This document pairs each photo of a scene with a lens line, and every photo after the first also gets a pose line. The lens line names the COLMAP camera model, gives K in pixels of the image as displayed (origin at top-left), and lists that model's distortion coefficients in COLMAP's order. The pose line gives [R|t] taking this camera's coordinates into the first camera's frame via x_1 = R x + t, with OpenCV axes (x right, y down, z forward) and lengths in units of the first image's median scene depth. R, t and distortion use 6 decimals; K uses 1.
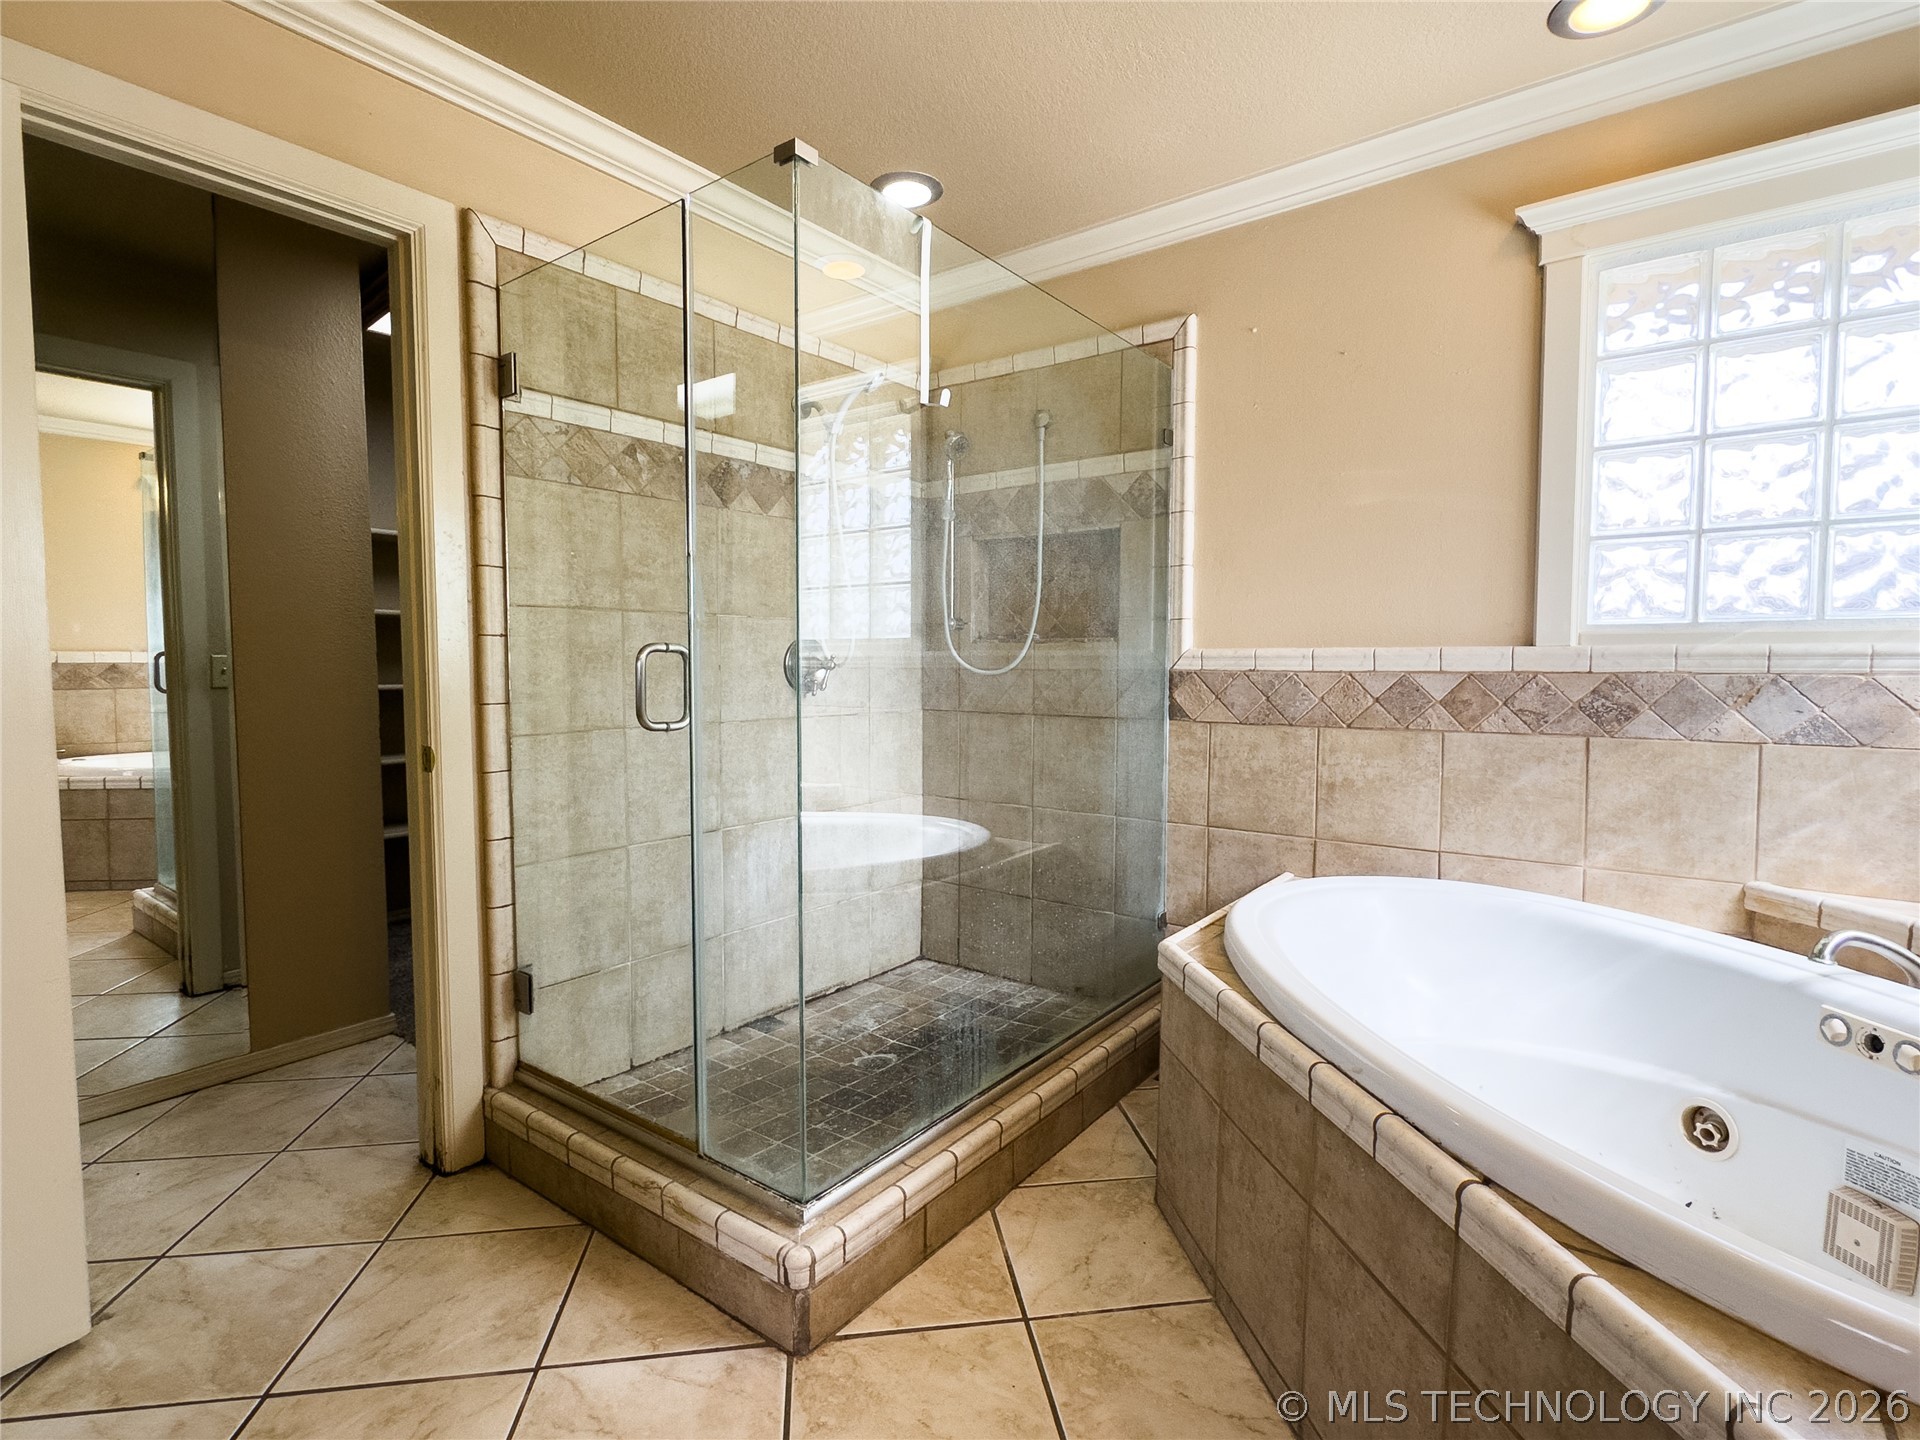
lens RADIAL K [[941.1, 0, 960.9], [0, 941.1, 712.7], [0, 0, 1]] dist [-0.002589, -0.000022]
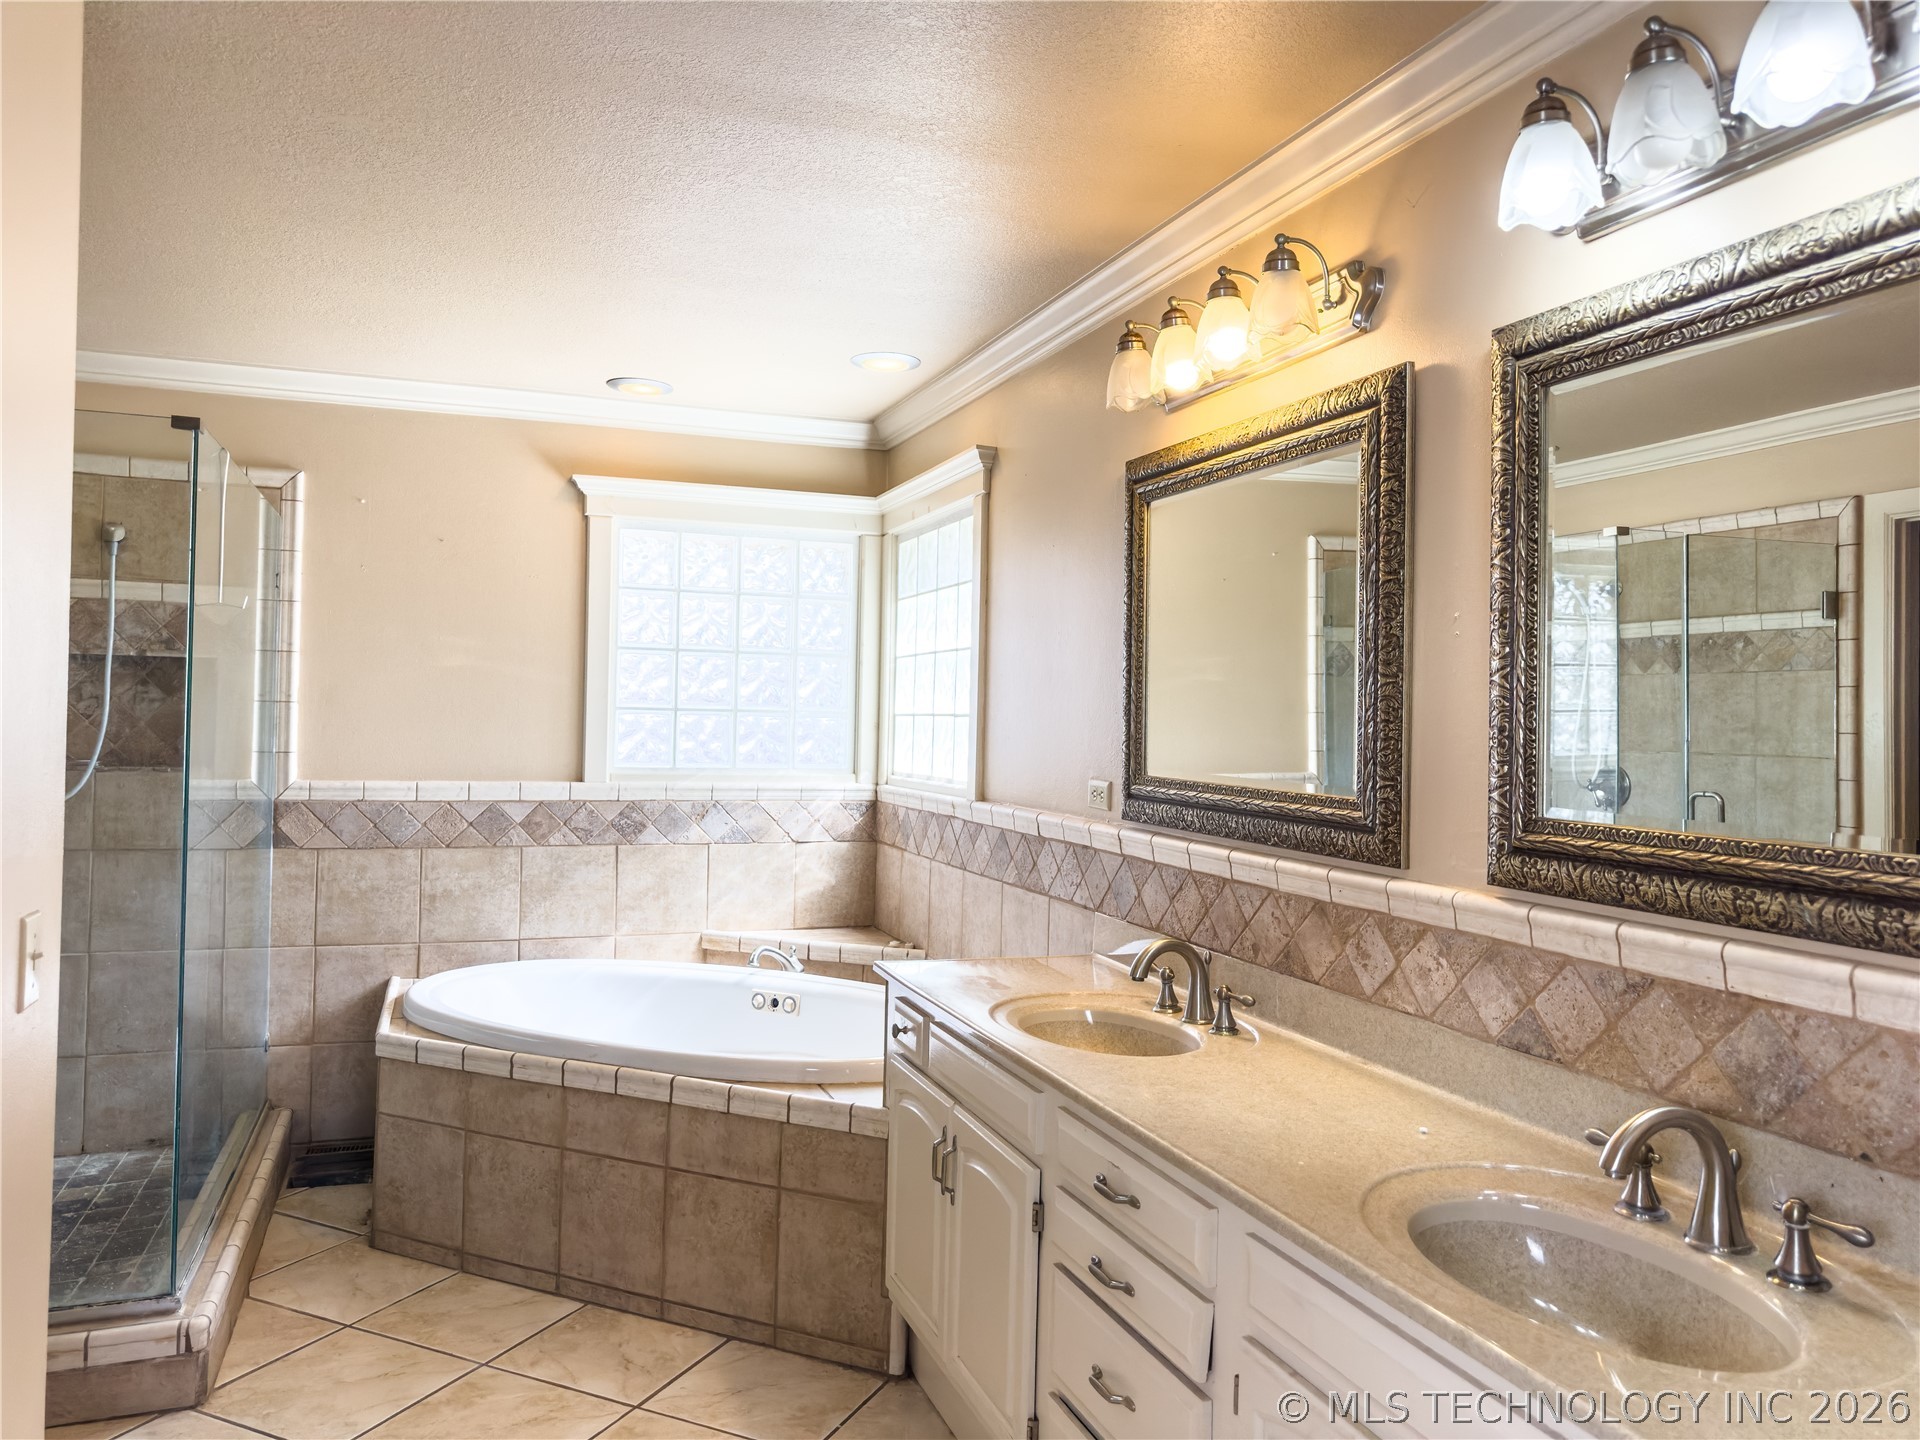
lens RADIAL K [[1350.8, 0, 984.4], [0, 1350.8, 712.5], [0, 0, 1]] dist [-0.017619, -0.007117]
pose [[0.524316, 0.017698, 0.851340, -0.777573], [0.022928, 0.999128, -0.034891, -0.089456], [-0.851215, 0.037813, 0.523453, -0.555341]]
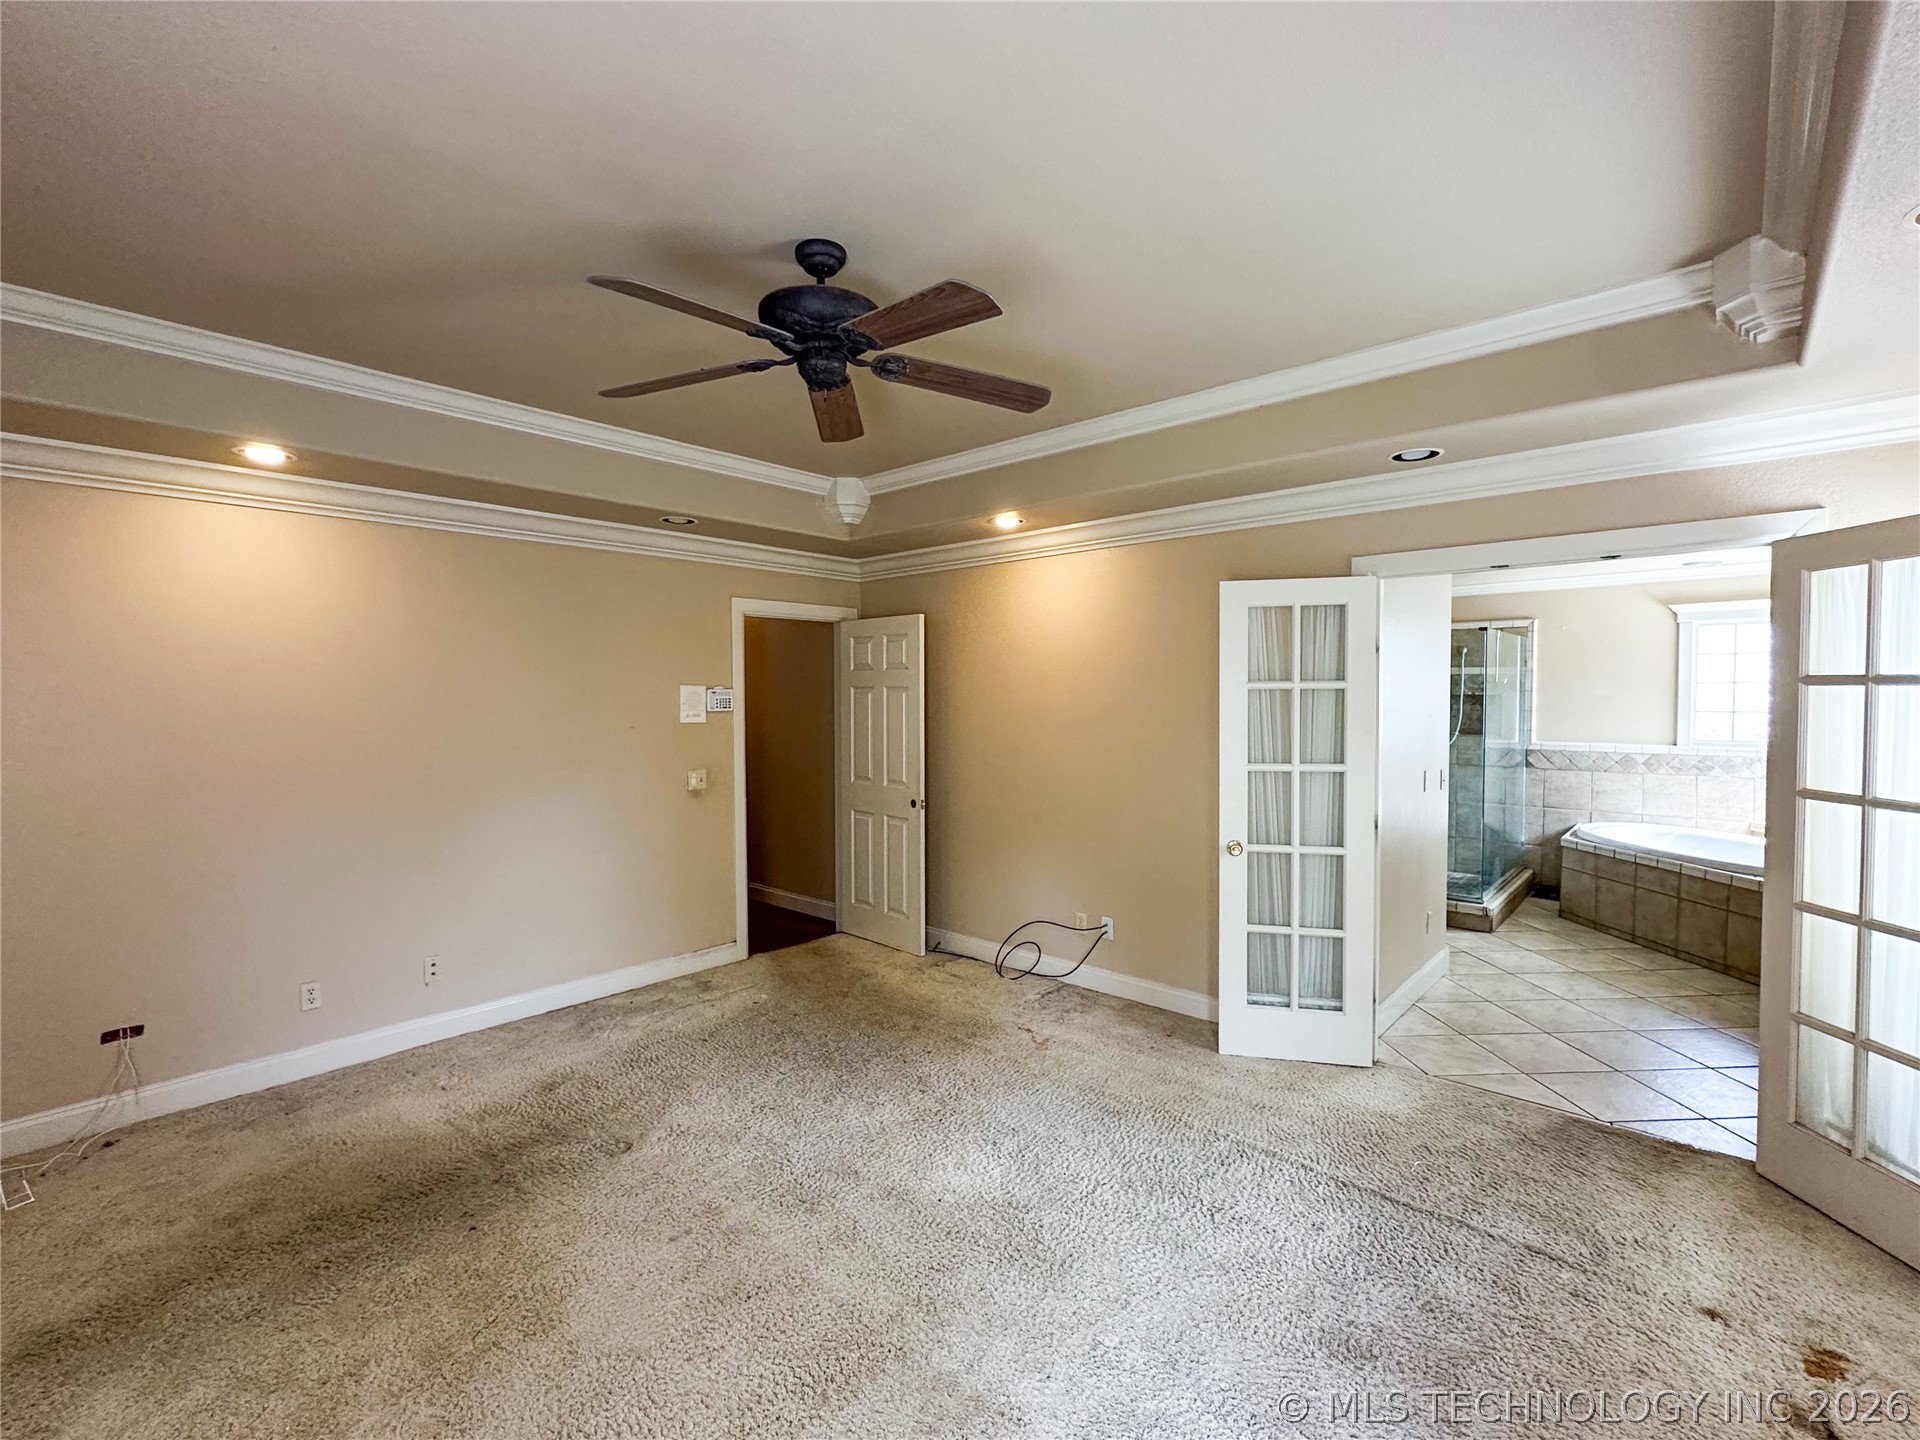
lens RADIAL K [[866.7, 0, 955.5], [0, 866.7, 716.2], [0, 0, 1]] dist [-0.000322, -0.000689]
pose [[0.995806, -0.001889, -0.091469, -1.435005], [-0.000399, 0.999688, -0.024985, -0.093774], [0.091488, 0.024917, 0.995494, -1.973641]]
